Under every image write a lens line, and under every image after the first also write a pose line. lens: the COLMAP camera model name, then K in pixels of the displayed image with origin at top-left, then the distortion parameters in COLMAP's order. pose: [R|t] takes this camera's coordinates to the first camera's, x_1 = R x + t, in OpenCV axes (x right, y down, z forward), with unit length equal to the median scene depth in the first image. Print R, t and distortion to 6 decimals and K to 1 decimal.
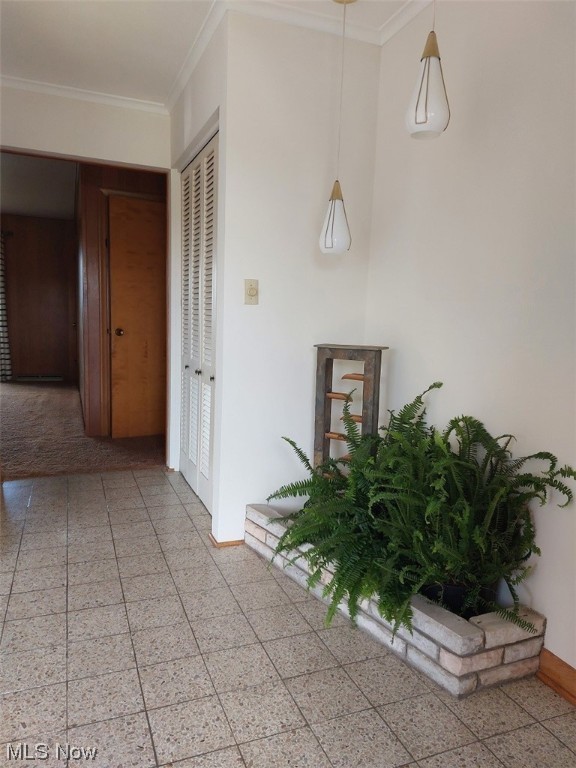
lens RADIAL K [[538.2, 0, 286.6], [0, 538.2, 385.4], [0, 0, 1]] dist [0.013124, 0.001544]
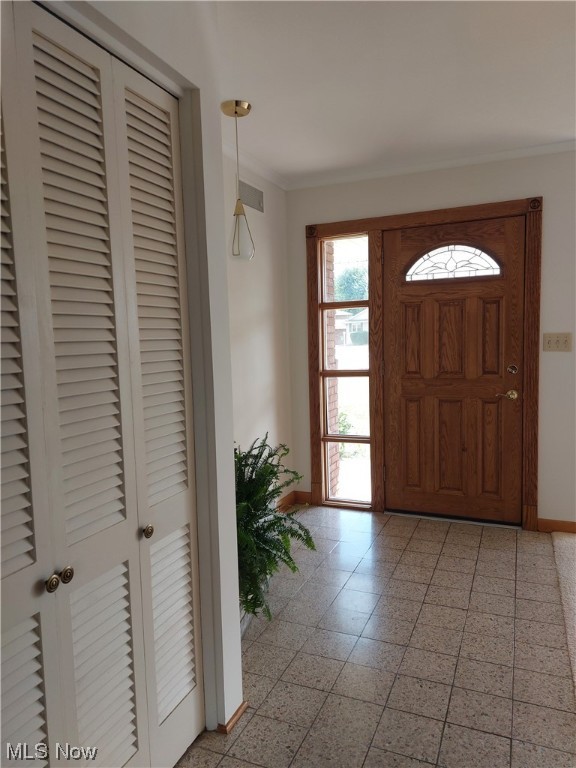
lens RADIAL K [[538.2, 0, 284.8], [0, 538.2, 383.2], [0, 0, 1]] dist [0.013124, 0.001544]
pose [[-0.696085, -0.063477, 0.715148, -0.980441], [0.109723, 0.974978, 0.193338, -0.398333], [-0.709526, 0.213048, -0.671702, 1.997086]]
